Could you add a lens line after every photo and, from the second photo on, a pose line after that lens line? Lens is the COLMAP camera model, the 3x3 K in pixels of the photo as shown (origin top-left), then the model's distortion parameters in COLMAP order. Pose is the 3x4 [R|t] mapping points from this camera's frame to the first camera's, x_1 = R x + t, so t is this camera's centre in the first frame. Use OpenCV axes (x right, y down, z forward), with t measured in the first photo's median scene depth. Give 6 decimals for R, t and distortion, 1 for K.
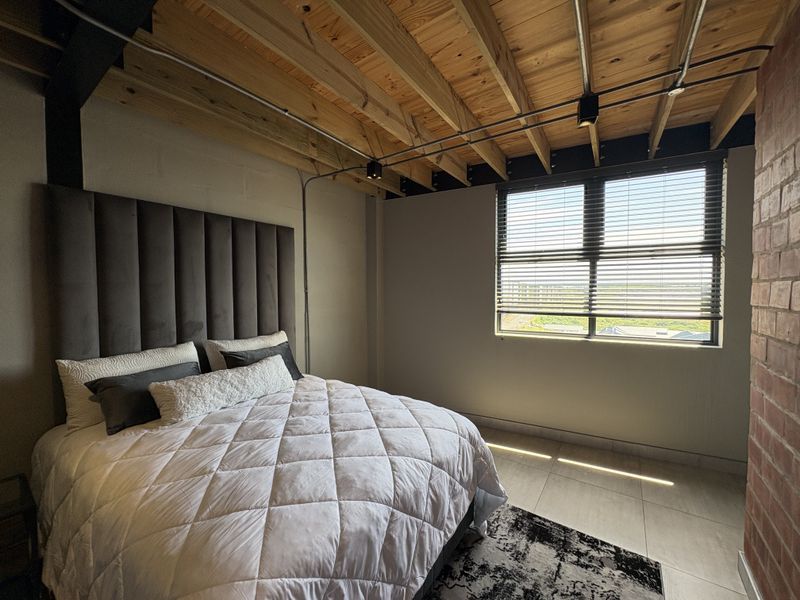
lens RADIAL K [[318.1, 0, 400.0], [0, 318.1, 300.0], [0, 0, 1]] dist [-0.001474, 0.000023]
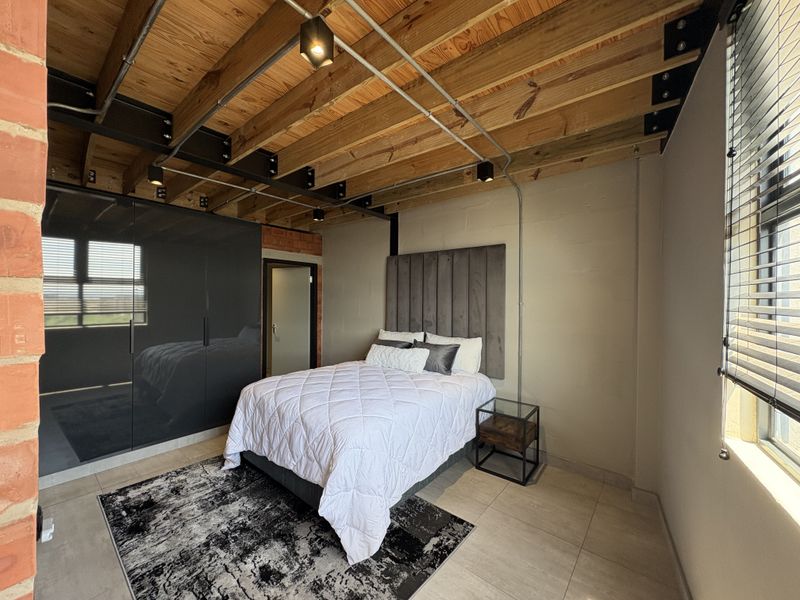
lens RADIAL K [[318.1, 0, 400.0], [0, 318.1, 300.0], [0, 0, 1]] dist [-0.001474, 0.000023]
pose [[-0.082492, 0.004967, -0.996579, 1.288406], [-0.038358, 0.999231, 0.008156, -0.058520], [0.995853, 0.038899, -0.082238, 1.290012]]
